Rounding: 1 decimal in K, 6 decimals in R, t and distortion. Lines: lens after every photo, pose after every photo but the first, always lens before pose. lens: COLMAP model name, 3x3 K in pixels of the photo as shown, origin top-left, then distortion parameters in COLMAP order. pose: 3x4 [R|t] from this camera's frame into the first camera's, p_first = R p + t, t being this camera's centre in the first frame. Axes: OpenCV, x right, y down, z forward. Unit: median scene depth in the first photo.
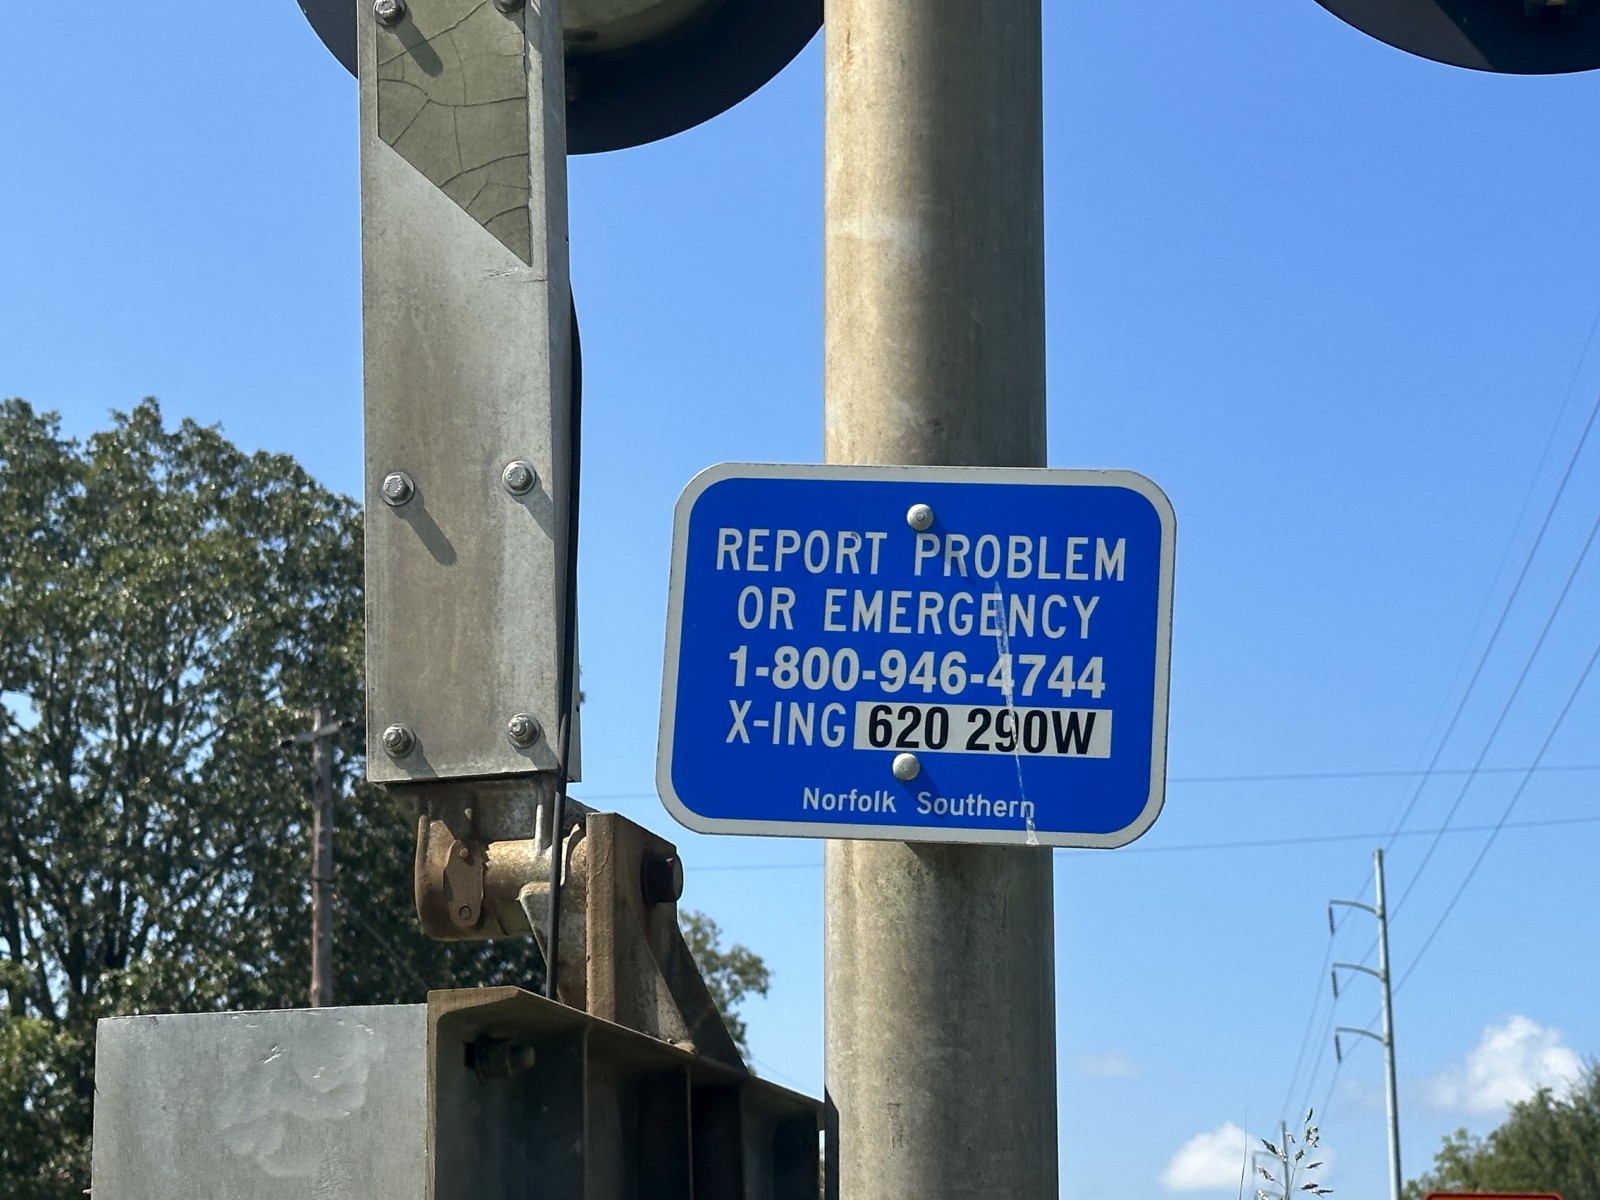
lens RADIAL K [[3378.5, 0, 800.0], [0, 3378.5, 600.0], [0, 0, 1]] dist [0.038715, 0.549931]
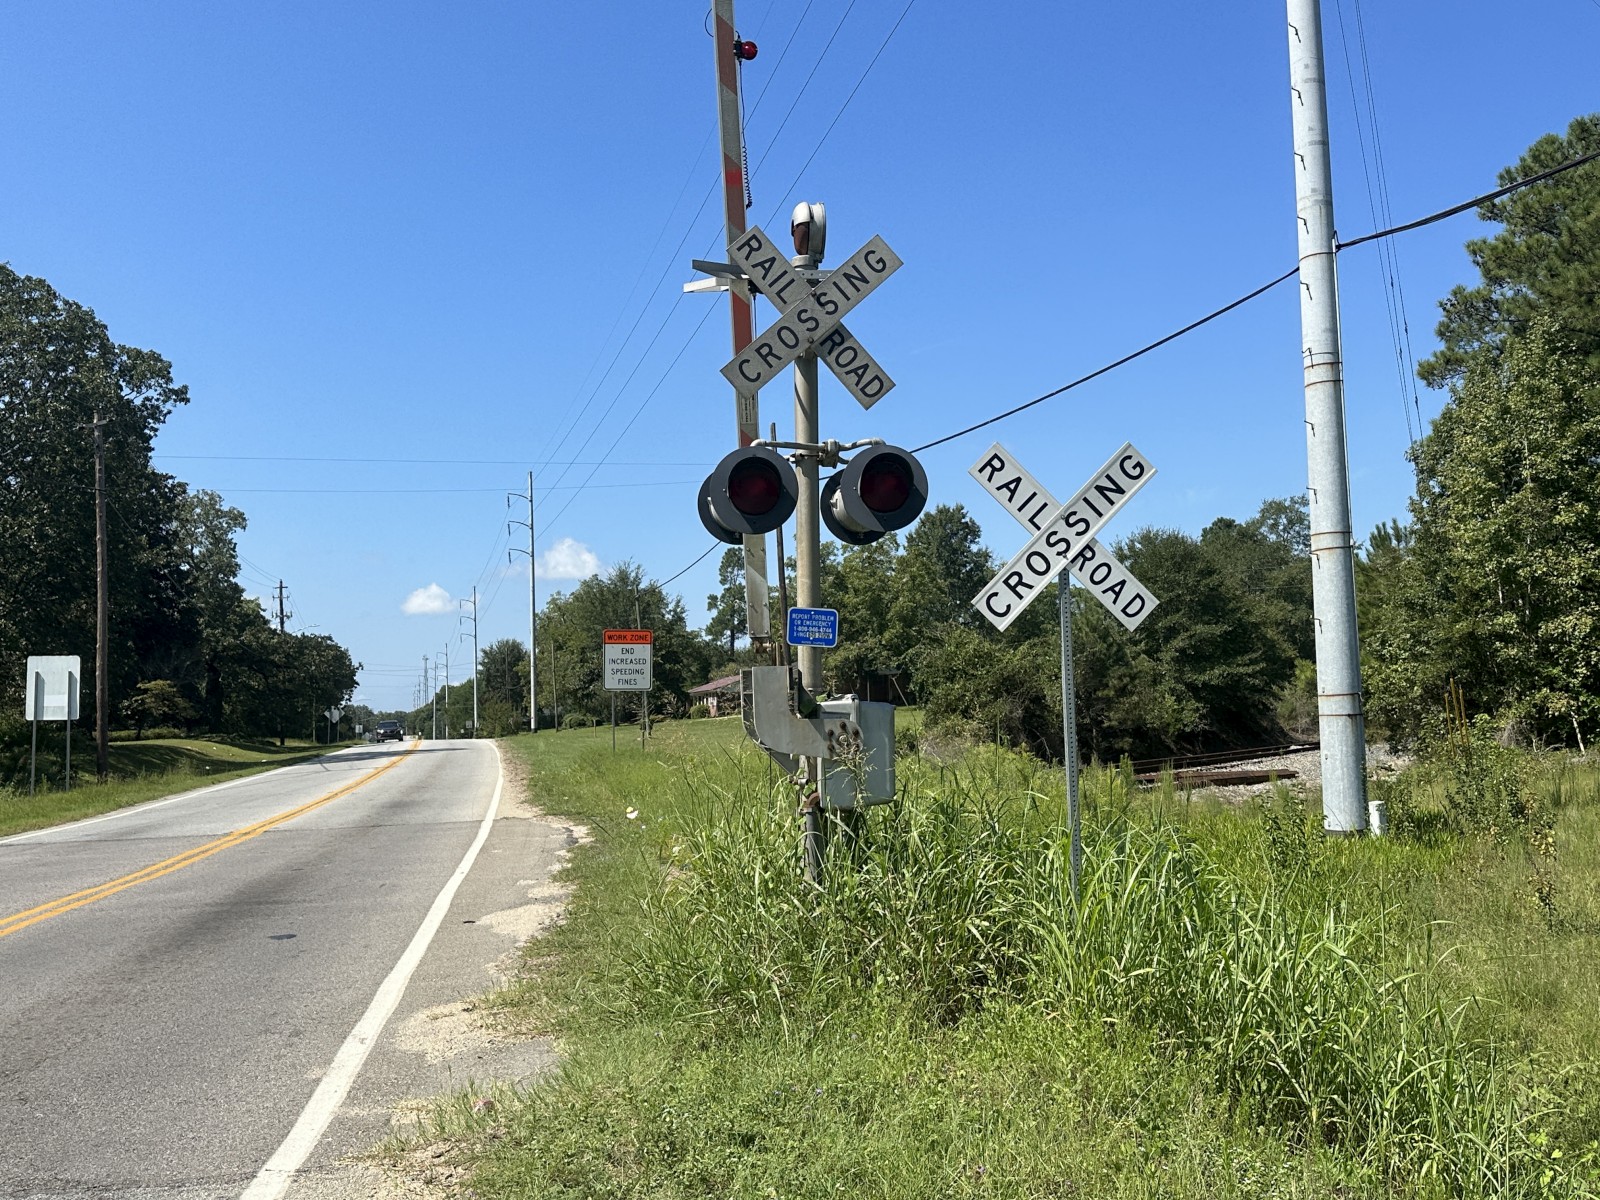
lens RADIAL K [[1542.5, 0, 824.2], [0, 1542.5, 604.7], [0, 0, 1]] dist [0.163165, -0.335326]
pose [[0.931432, 0.004932, 0.363883, -0.054893], [-0.065305, 0.985942, 0.153796, -0.025871], [-0.358009, -0.167014, 0.918660, -0.109862]]
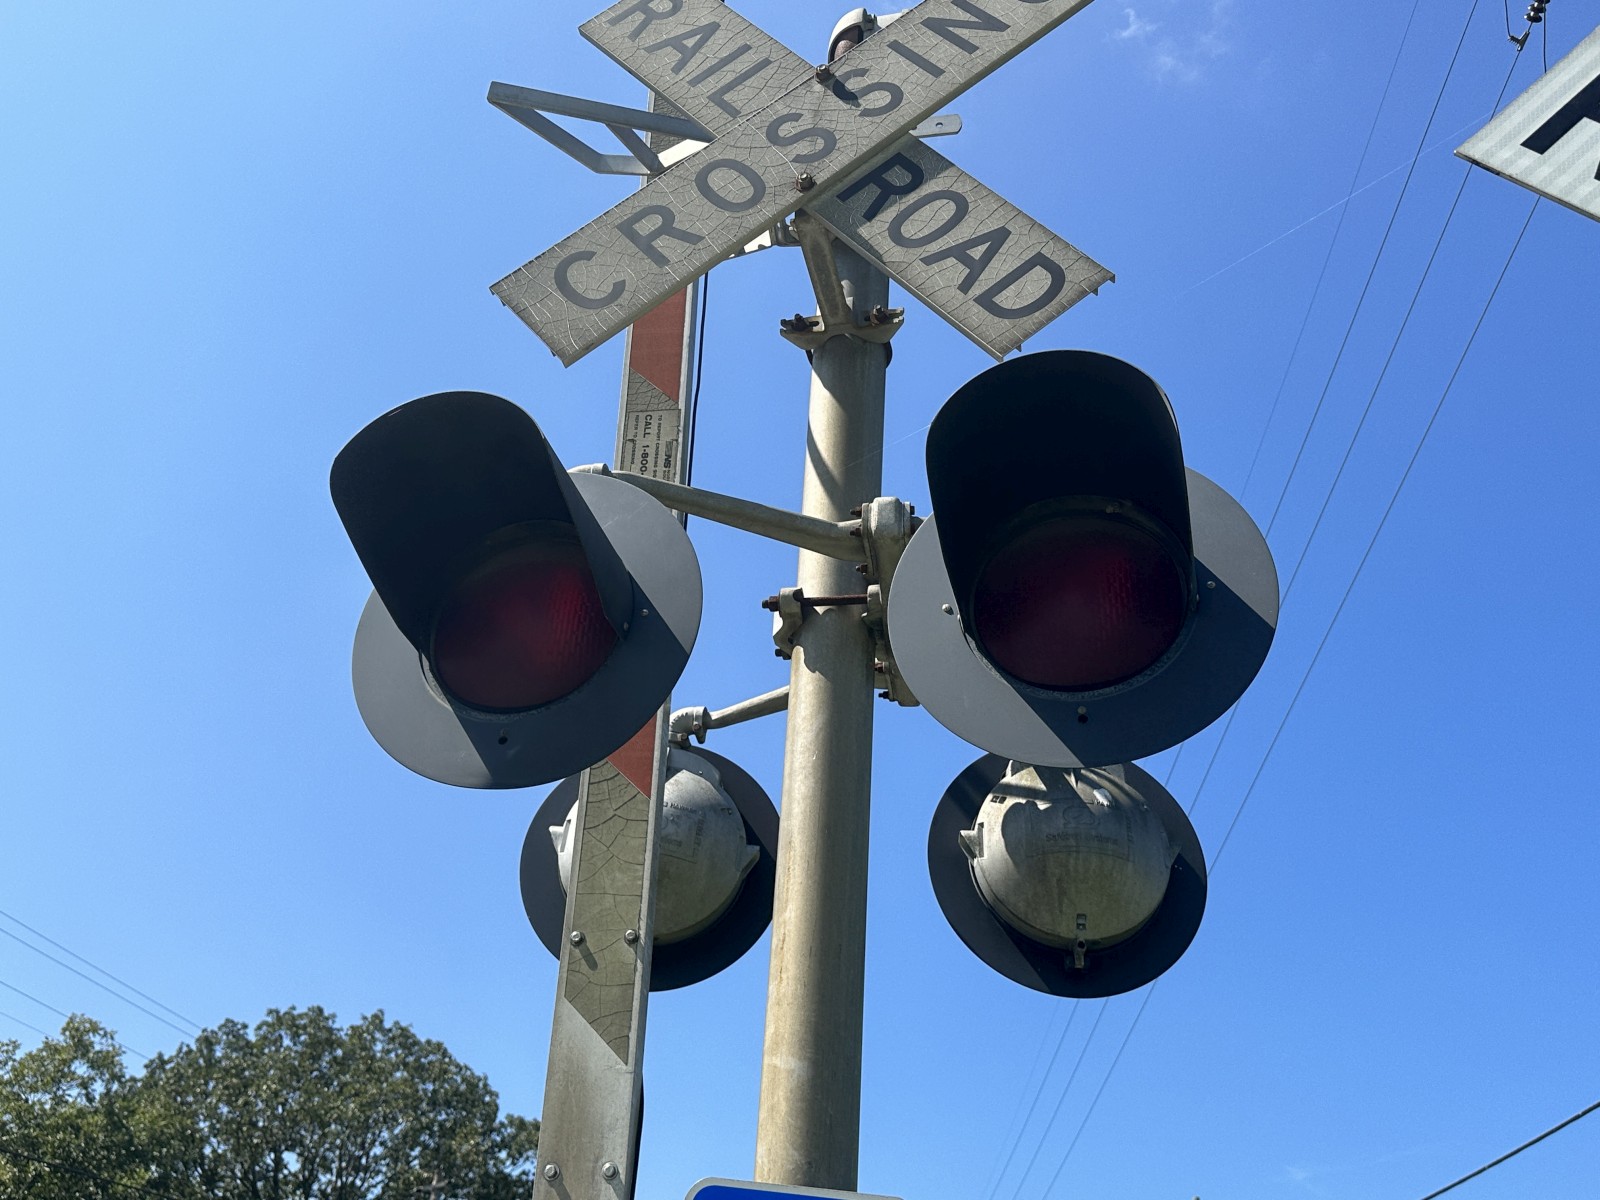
lens RADIAL K [[1477.3, 0, 800.0], [0, 1477.3, 600.0], [0, 0, 1]] dist [0.172954, -0.358822]
pose [[0.993987, 0.097199, 0.050414, -0.001526], [-0.074673, 0.938493, -0.337126, -0.002059], [-0.080082, 0.331334, 0.940109, -0.000600]]
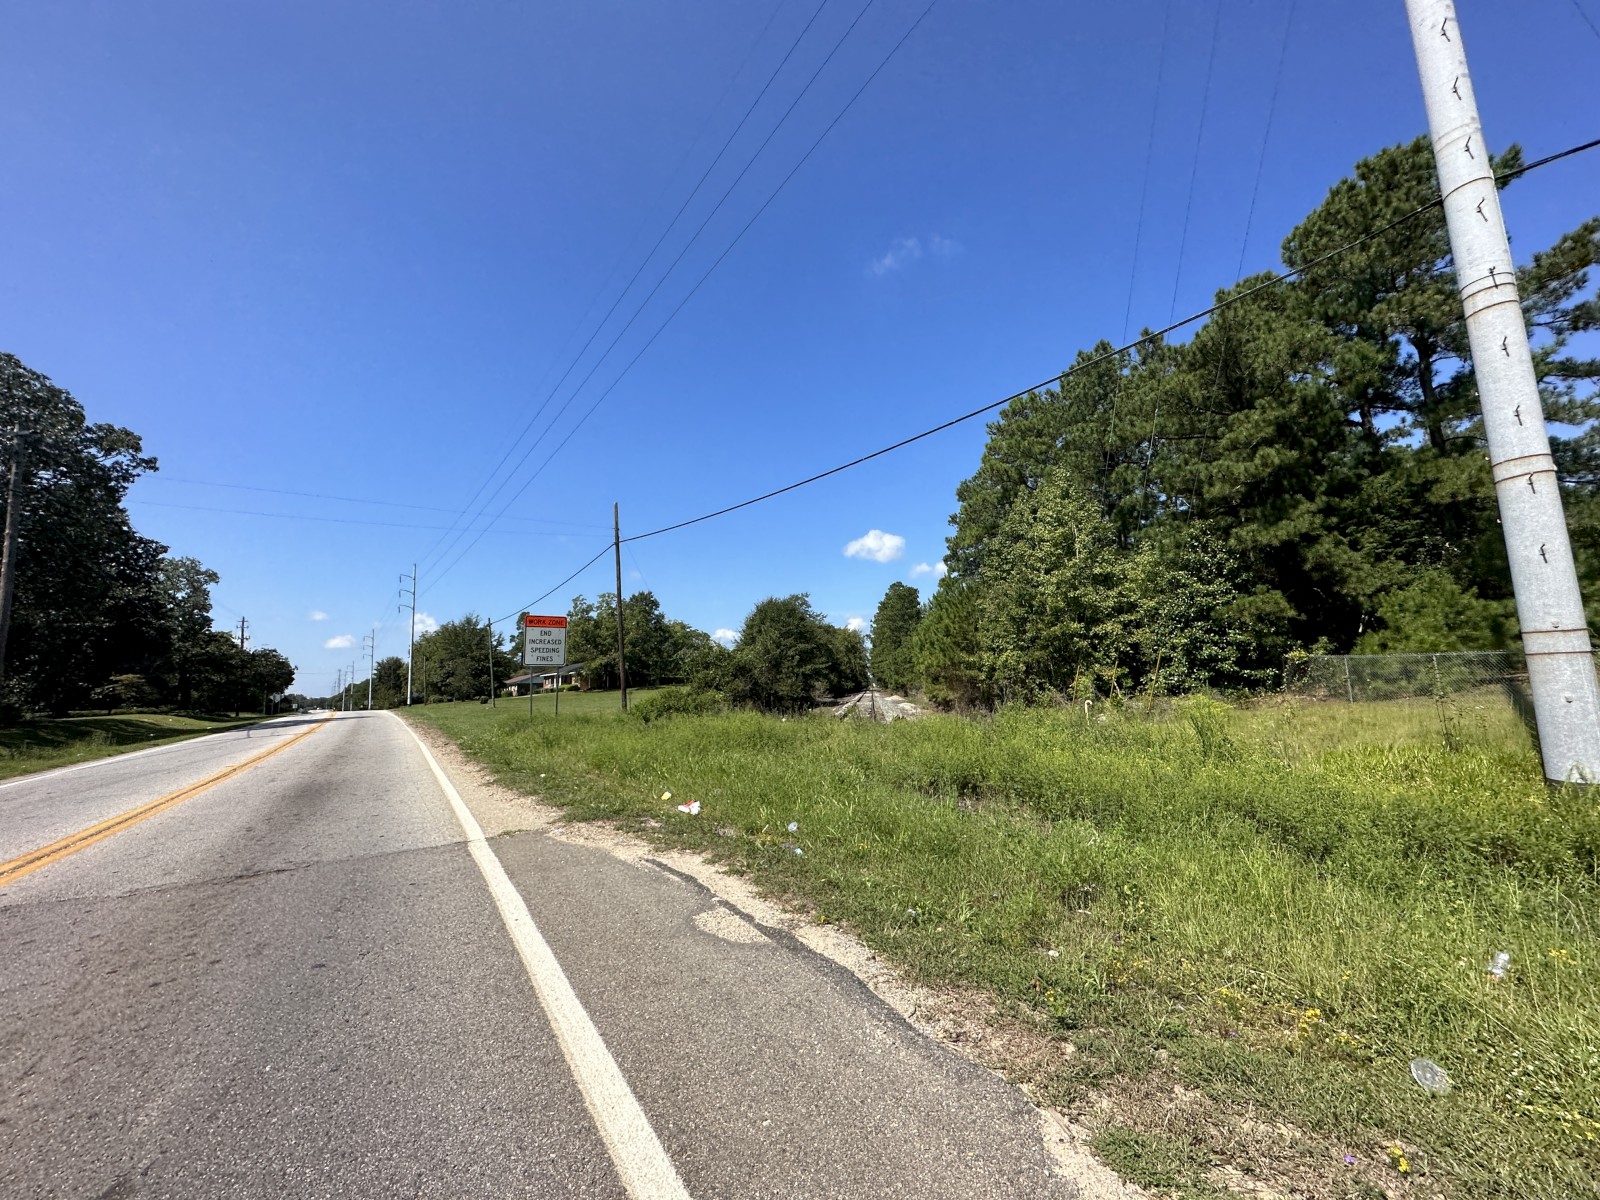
lens RADIAL K [[638.9, 0, 800.0], [0, 638.9, 600.0], [0, 0, 1]] dist [-0.002896, 0.000150]
pose [[0.735703, 0.063991, 0.674275, -0.019327], [-0.125875, 0.991101, 0.043284, 0.052660], [-0.665505, -0.116718, 0.737211, 0.194281]]
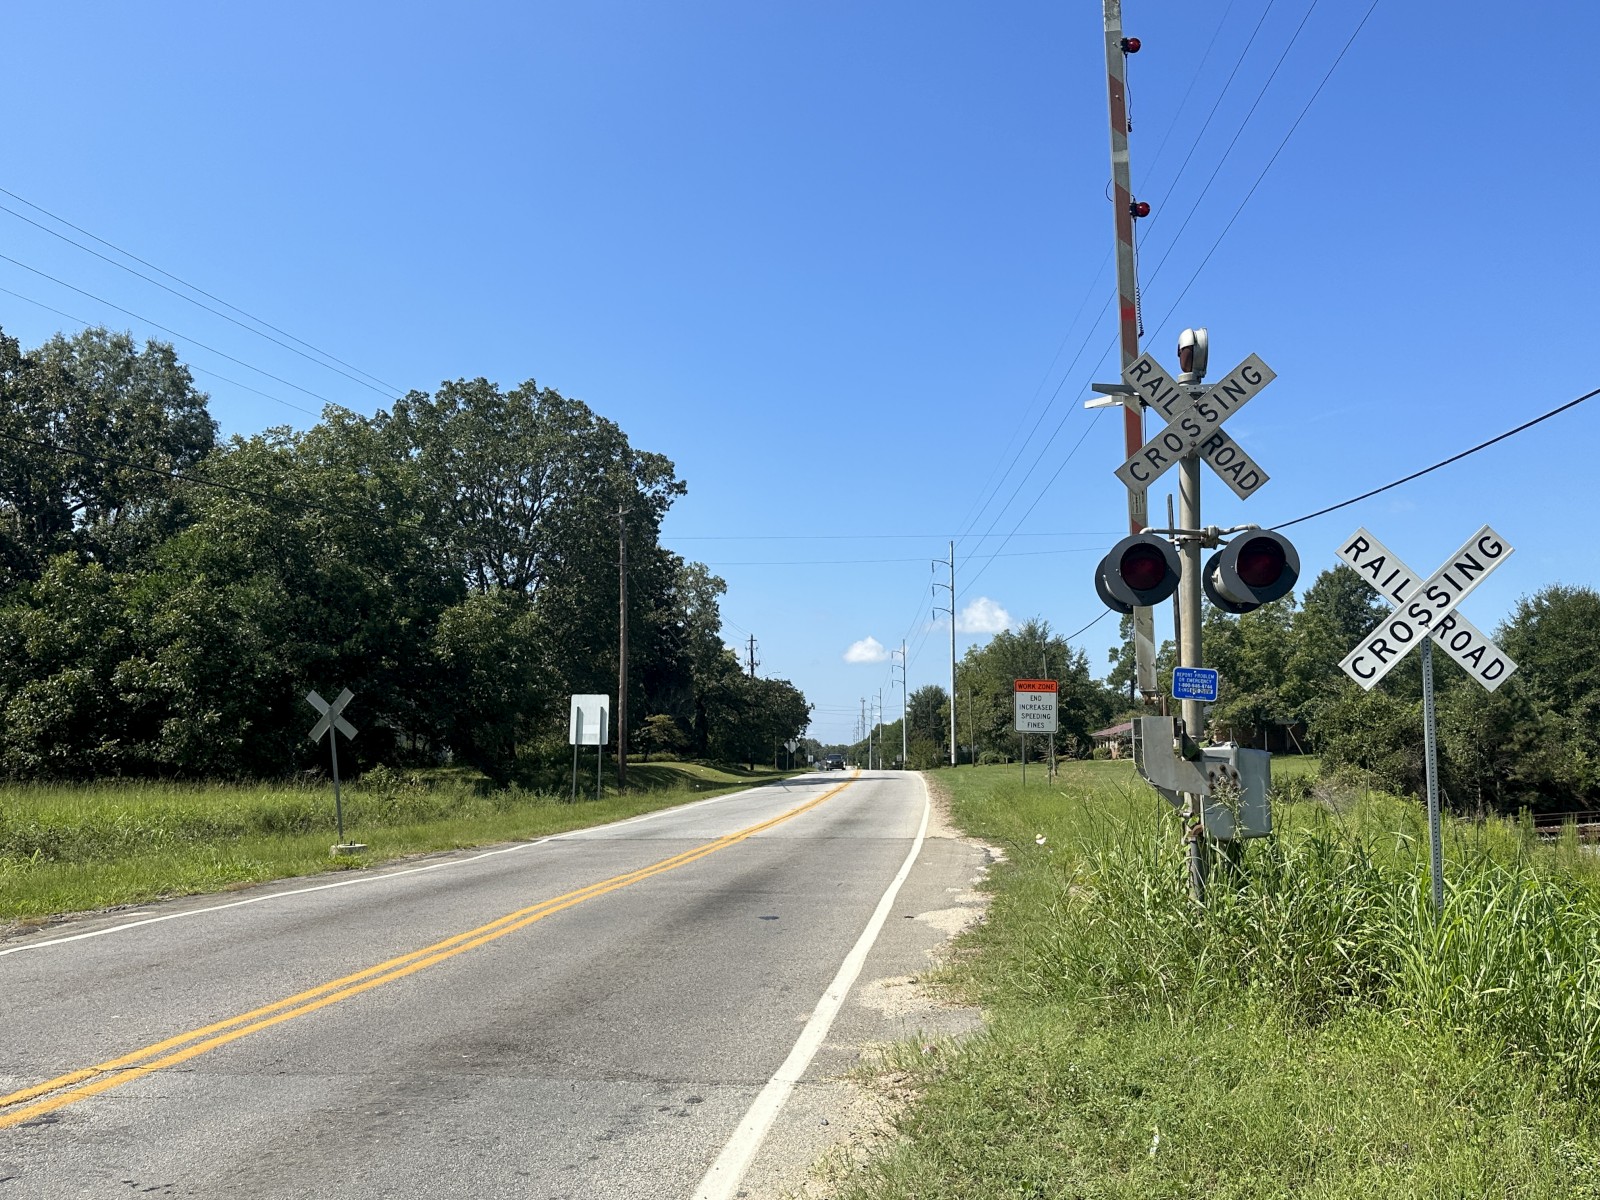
lens RADIAL K [[1361.3, 0, 801.3], [0, 1361.3, 617.7], [0, 0, 1]] dist [0.188697, -0.401704]
pose [[0.997018, 0.013130, 0.076045, -0.058868], [-0.023684, 0.989924, 0.139607, -0.029375], [-0.073446, -0.140991, 0.987283, -0.124976]]
